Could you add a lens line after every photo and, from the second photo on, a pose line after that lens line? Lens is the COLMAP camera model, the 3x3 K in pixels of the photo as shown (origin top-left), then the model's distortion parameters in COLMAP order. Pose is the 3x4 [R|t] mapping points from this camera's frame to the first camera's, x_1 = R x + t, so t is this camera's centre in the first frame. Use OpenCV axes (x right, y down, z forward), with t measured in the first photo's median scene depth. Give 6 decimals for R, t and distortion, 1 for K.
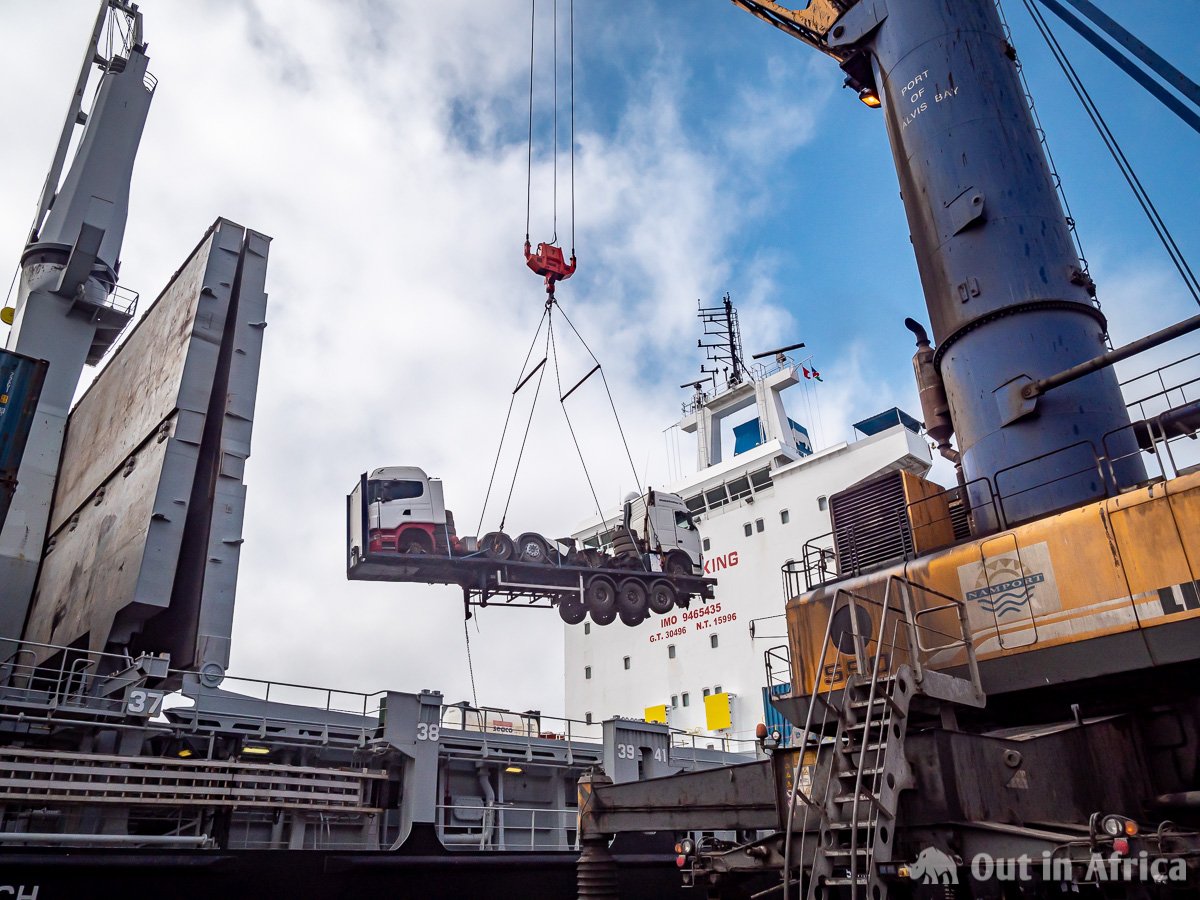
lens RADIAL K [[827.4, 0, 600.0], [0, 827.4, 450.0], [0, 0, 1]] dist [-0.041926, -0.001745]
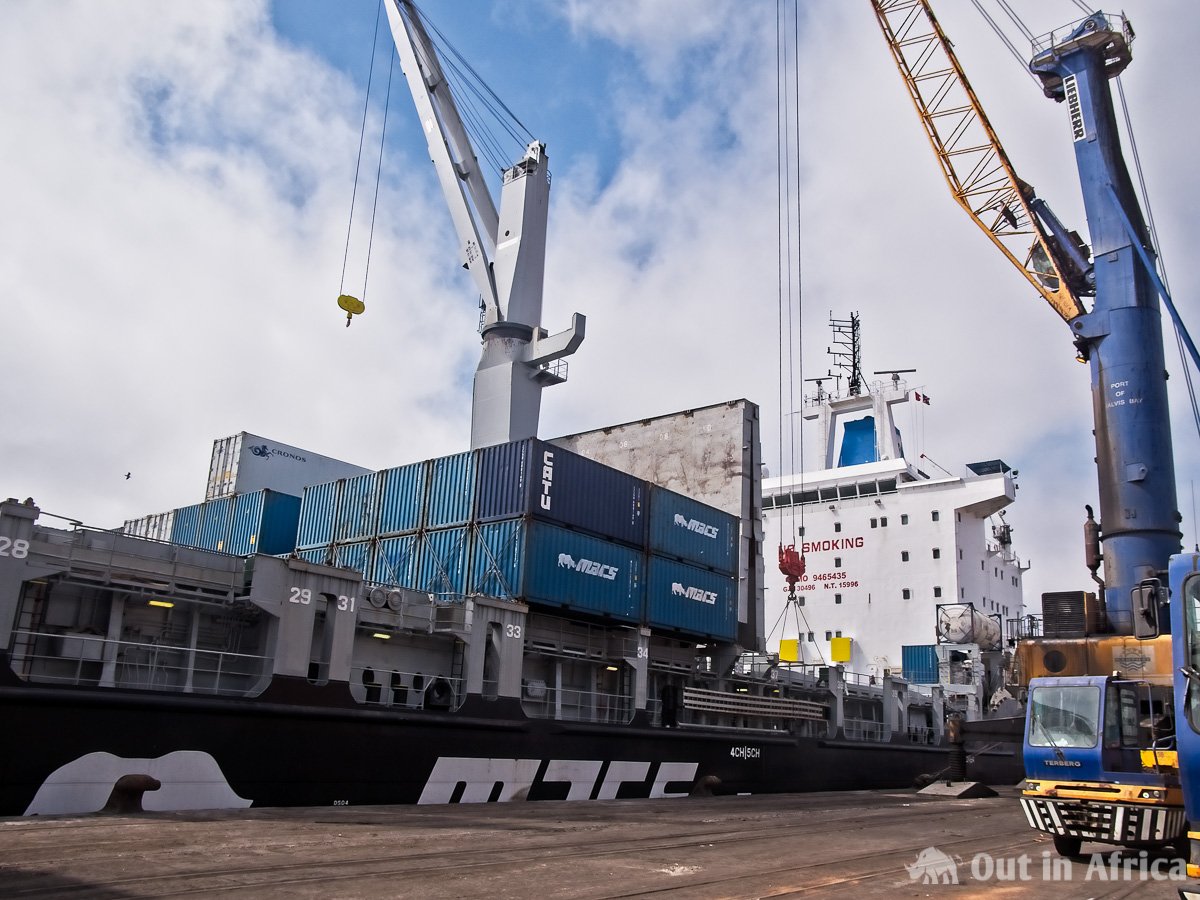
lens RADIAL K [[962.9, 0, 600.0], [0, 962.9, 450.0], [0, 0, 1]] dist [-0.026178, 0.006372]
pose [[0.985190, 0.110262, 0.131315, -0.492873], [-0.131874, 0.976707, 0.169272, -0.232753], [-0.109592, -0.184082, 0.976782, -0.488624]]
